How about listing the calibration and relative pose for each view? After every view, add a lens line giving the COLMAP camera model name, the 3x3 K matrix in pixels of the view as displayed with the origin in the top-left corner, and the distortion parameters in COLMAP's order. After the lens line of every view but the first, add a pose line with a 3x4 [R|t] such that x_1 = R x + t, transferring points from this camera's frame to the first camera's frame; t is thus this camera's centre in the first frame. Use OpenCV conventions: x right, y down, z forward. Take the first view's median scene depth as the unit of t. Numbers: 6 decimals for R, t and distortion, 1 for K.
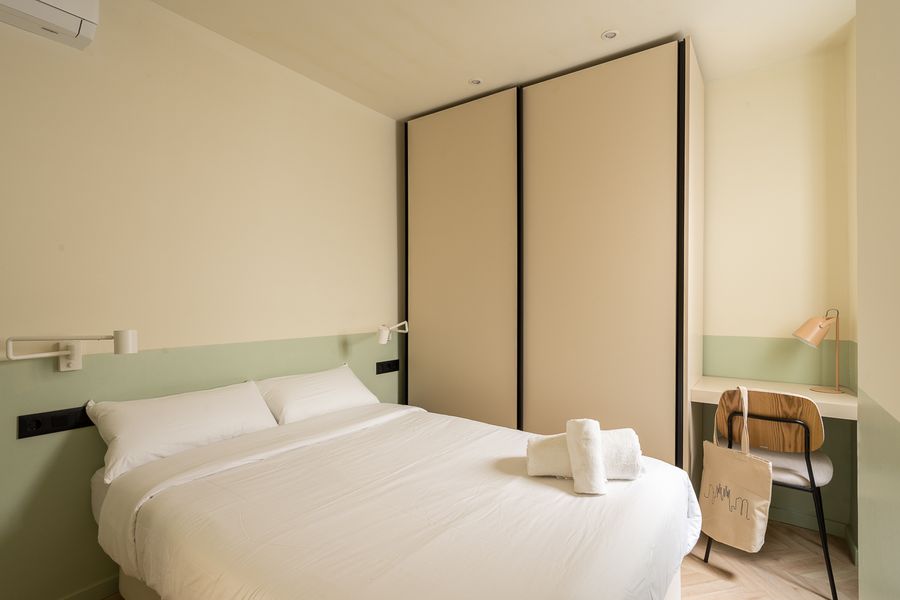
lens RADIAL K [[445.4, 0, 450.0], [0, 445.4, 300.0], [0, 0, 1]] dist [0.000088, 0.000005]
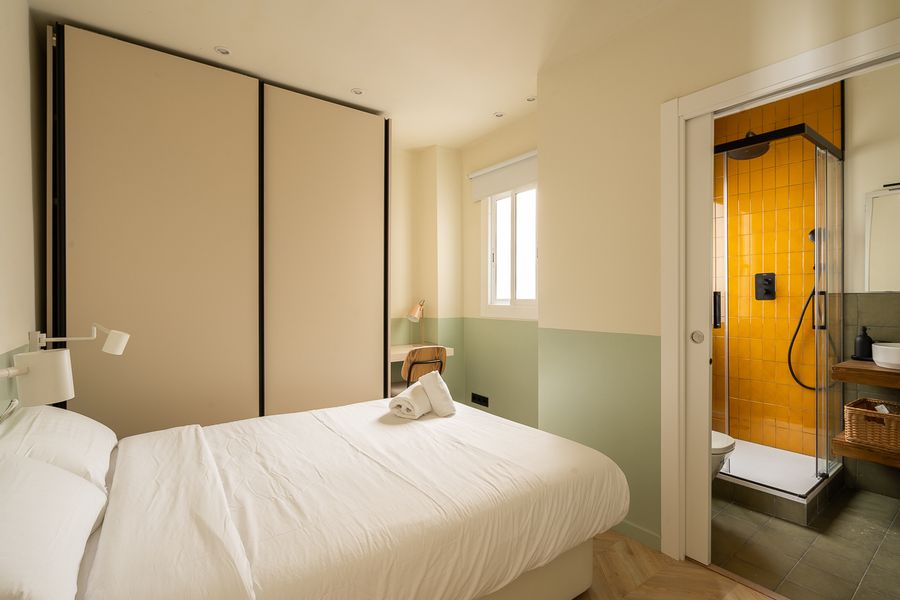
lens RADIAL K [[445.4, 0, 450.0], [0, 445.4, 300.0], [0, 0, 1]] dist [0.000088, 0.000005]
pose [[0.275288, 0.000250, 0.961362, -0.895876], [-0.013890, 0.999897, 0.003718, 0.007036], [-0.961261, -0.014377, 0.275263, 0.398778]]
